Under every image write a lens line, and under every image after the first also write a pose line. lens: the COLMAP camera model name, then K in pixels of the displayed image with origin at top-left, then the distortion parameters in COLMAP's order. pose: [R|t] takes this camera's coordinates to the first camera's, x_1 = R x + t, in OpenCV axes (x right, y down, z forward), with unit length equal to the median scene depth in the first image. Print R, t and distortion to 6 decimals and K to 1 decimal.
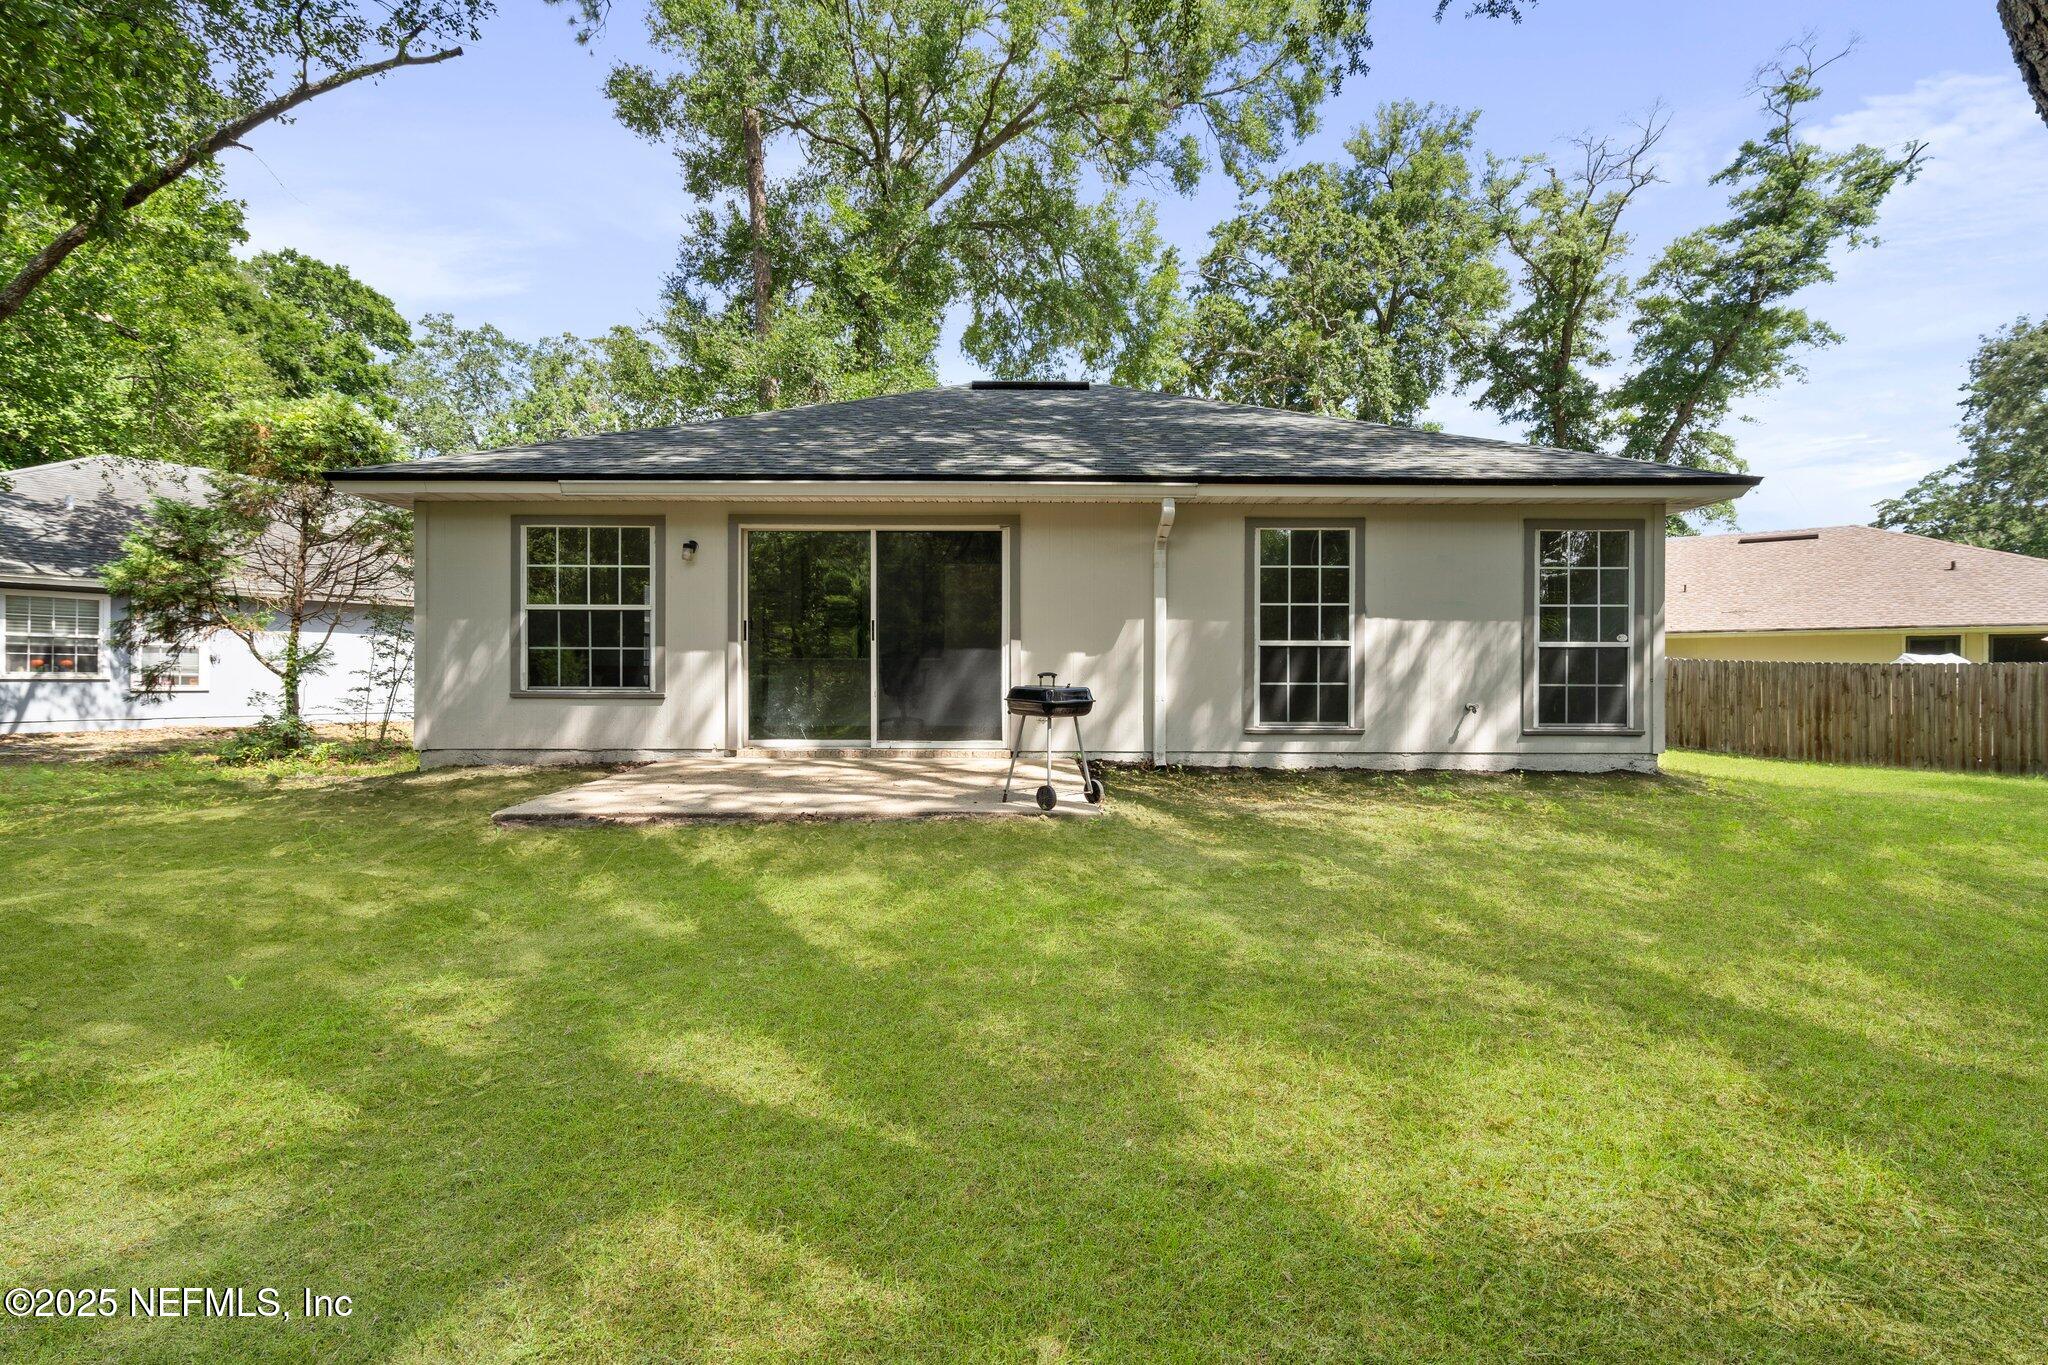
lens RADIAL K [[945.5, 0, 1024.0], [0, 945.5, 682.5], [0, 0, 1]] dist [0.018067, 0.000018]
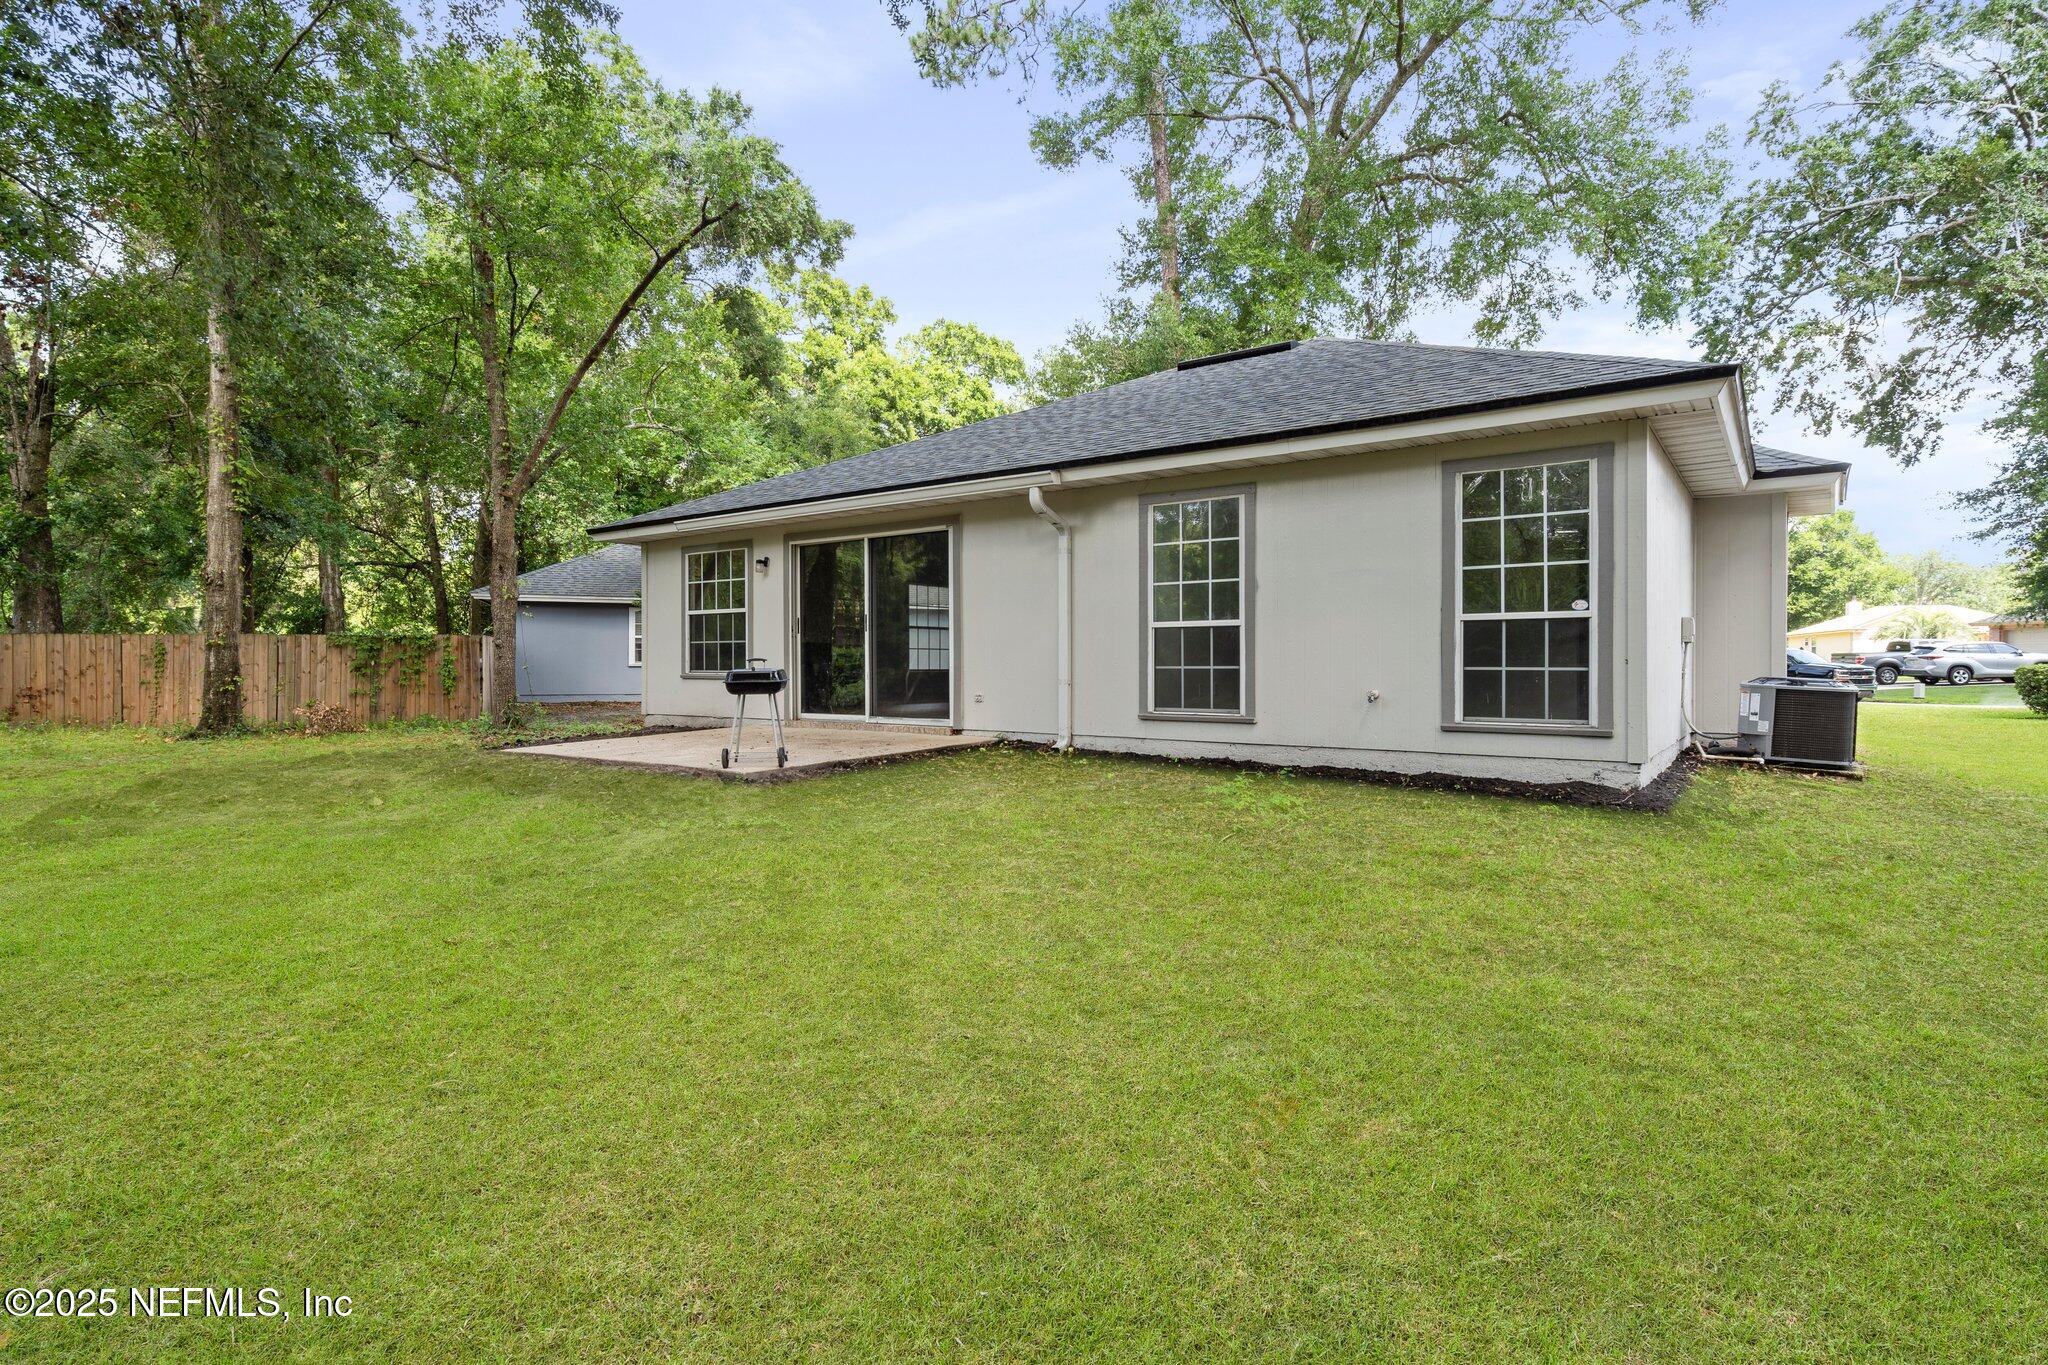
lens RADIAL K [[992.7, 0, 1025.1], [0, 992.7, 680.8], [0, 0, 1]] dist [0.005842, 0.000606]
pose [[0.809451, 0.006352, -0.587153, 0.725265], [0.002888, 0.999886, 0.014798, -0.000023], [0.587180, -0.013674, 0.809341, 0.104944]]
